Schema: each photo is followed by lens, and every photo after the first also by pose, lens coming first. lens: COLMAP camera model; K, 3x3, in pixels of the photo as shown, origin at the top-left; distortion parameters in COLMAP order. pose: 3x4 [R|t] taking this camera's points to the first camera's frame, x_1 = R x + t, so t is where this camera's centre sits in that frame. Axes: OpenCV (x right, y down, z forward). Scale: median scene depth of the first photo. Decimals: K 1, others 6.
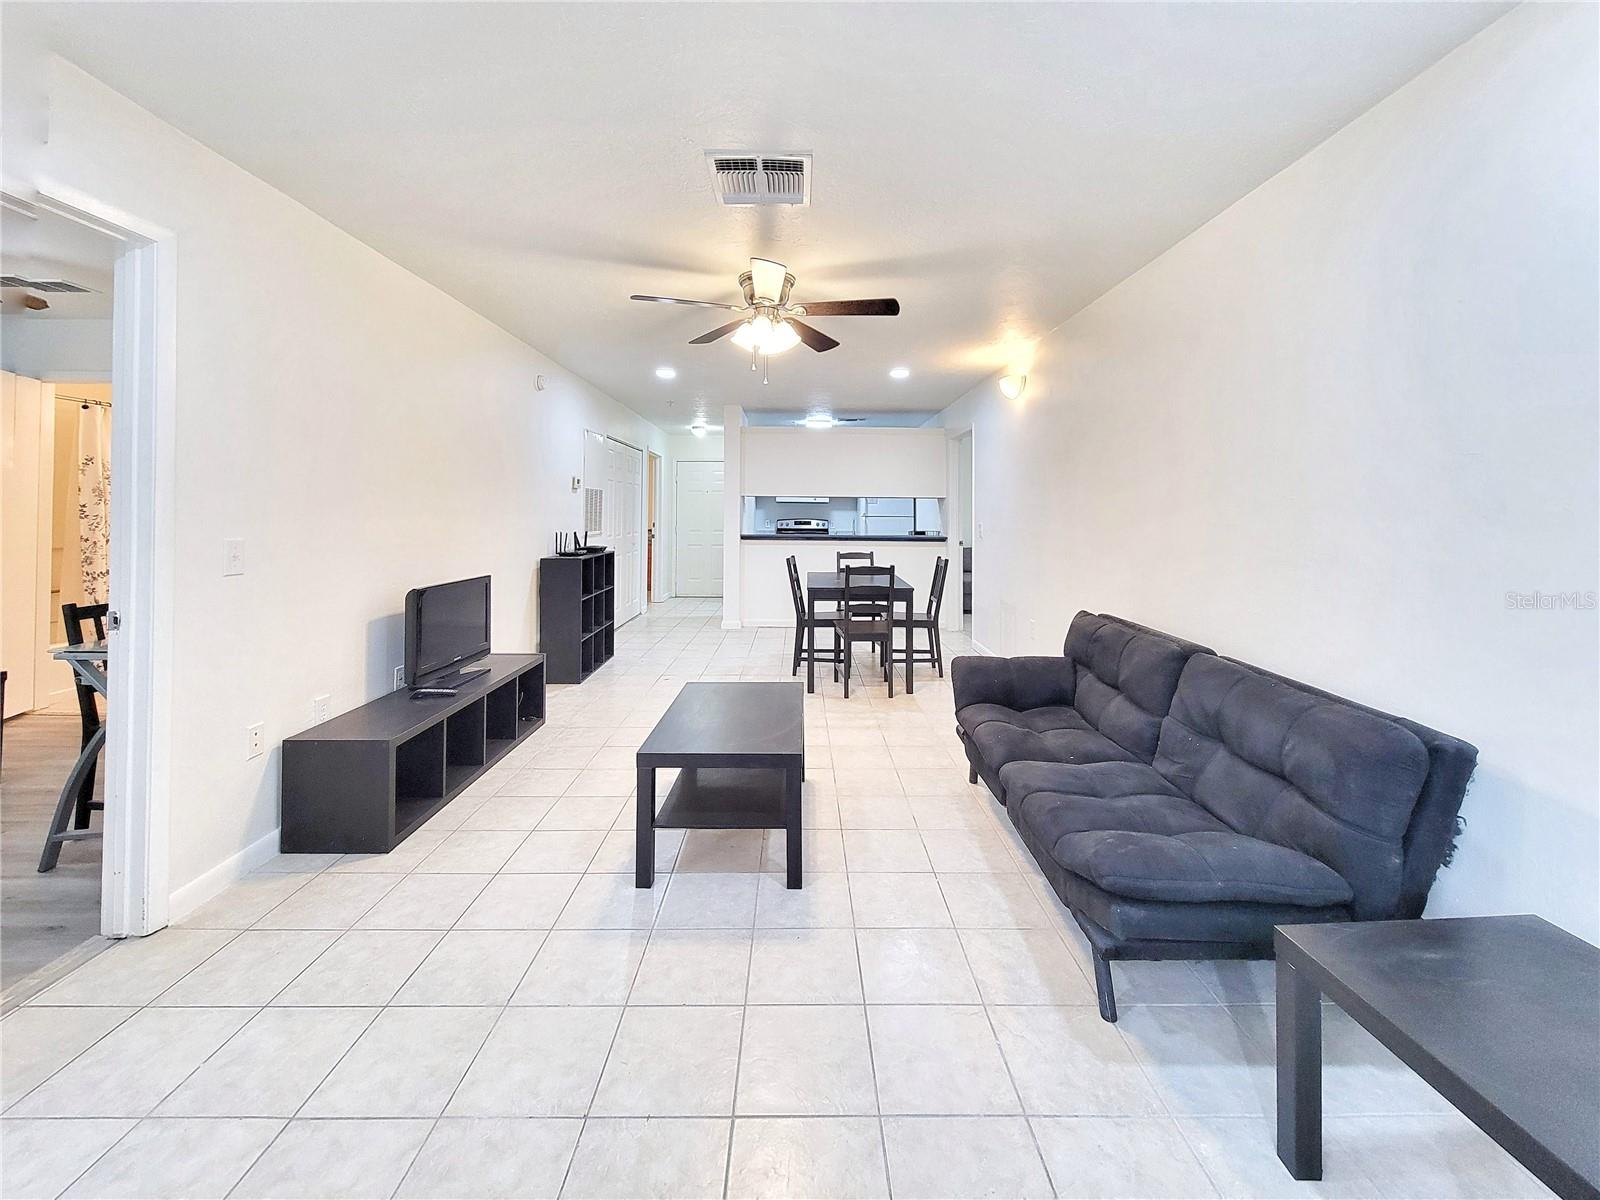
lens RADIAL K [[644.6, 0, 794.0], [0, 644.6, 490.0], [0, 0, 1]] dist [-0.000813, 0.000348]
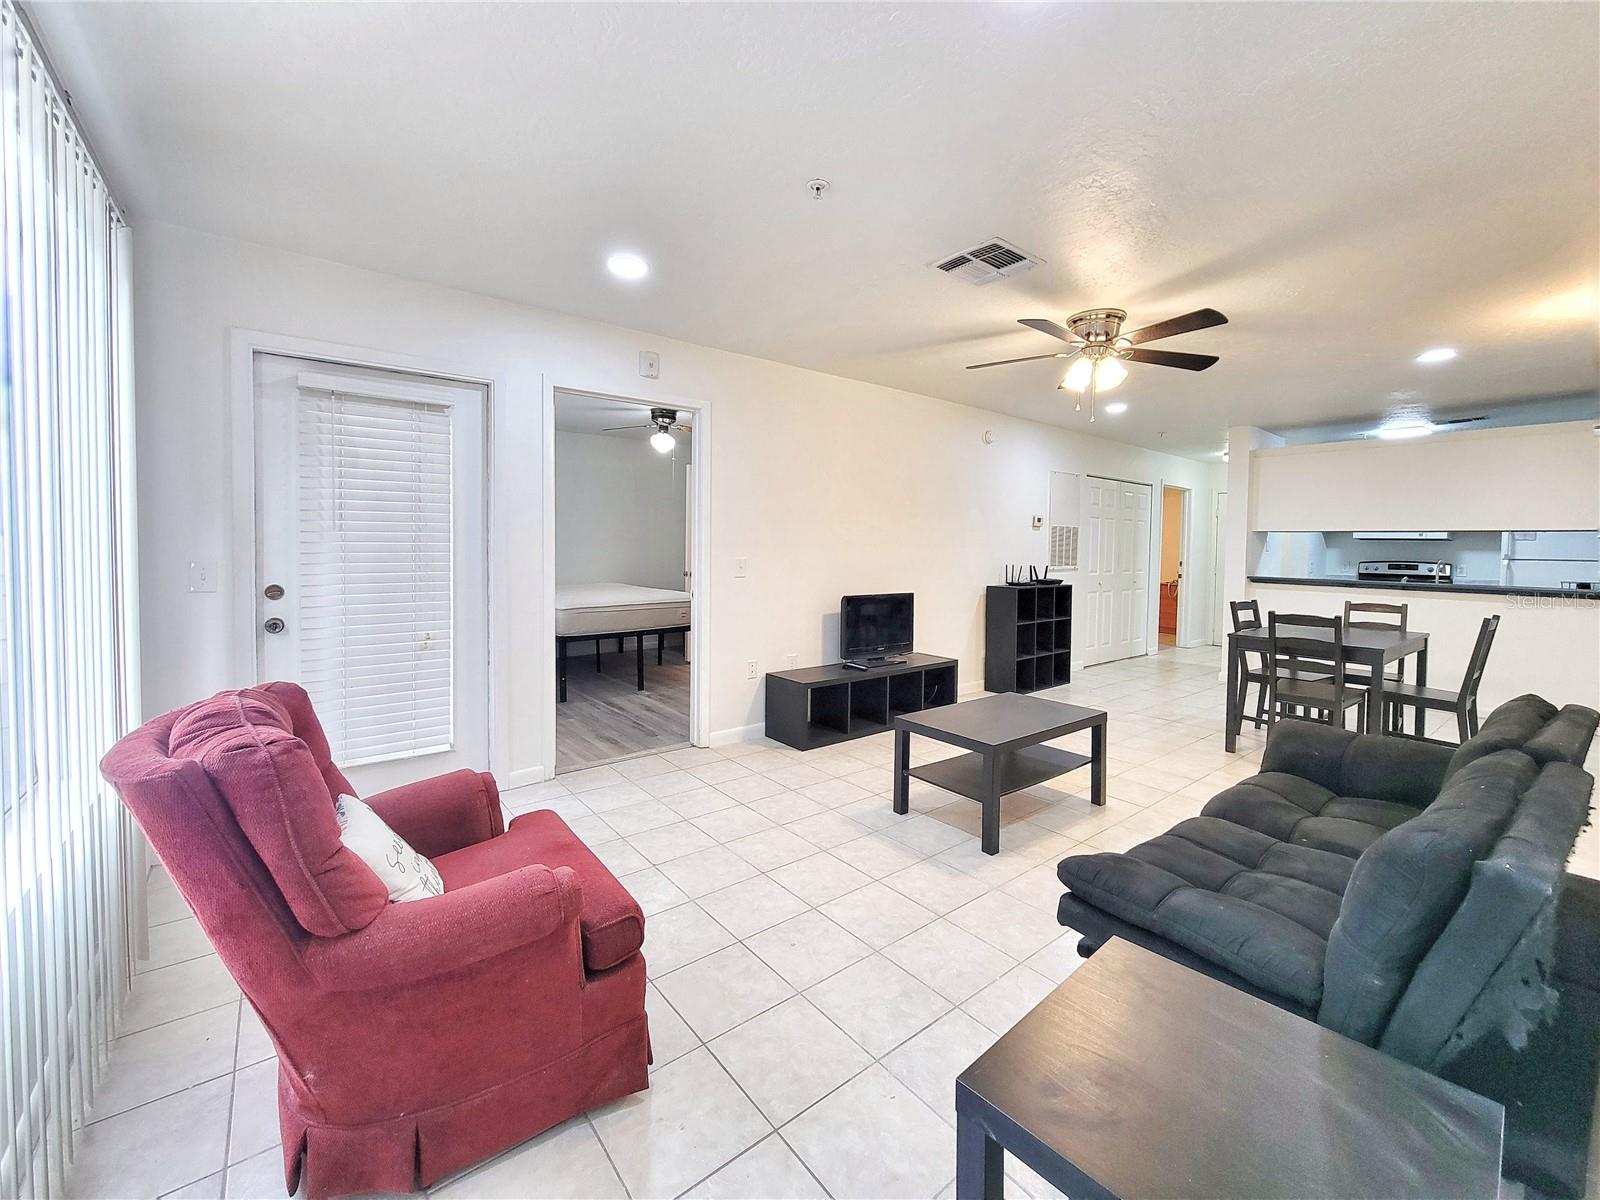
lens RADIAL K [[651.1, 0, 802.1], [0, 651.1, 547.5], [0, 0, 1]] dist [-0.000080, 0.000143]
pose [[0.619714, 0.006324, -0.784802, 0.372837], [0.015982, 0.999659, 0.020675, 0.005494], [0.784665, -0.025355, 0.619401, -0.009360]]
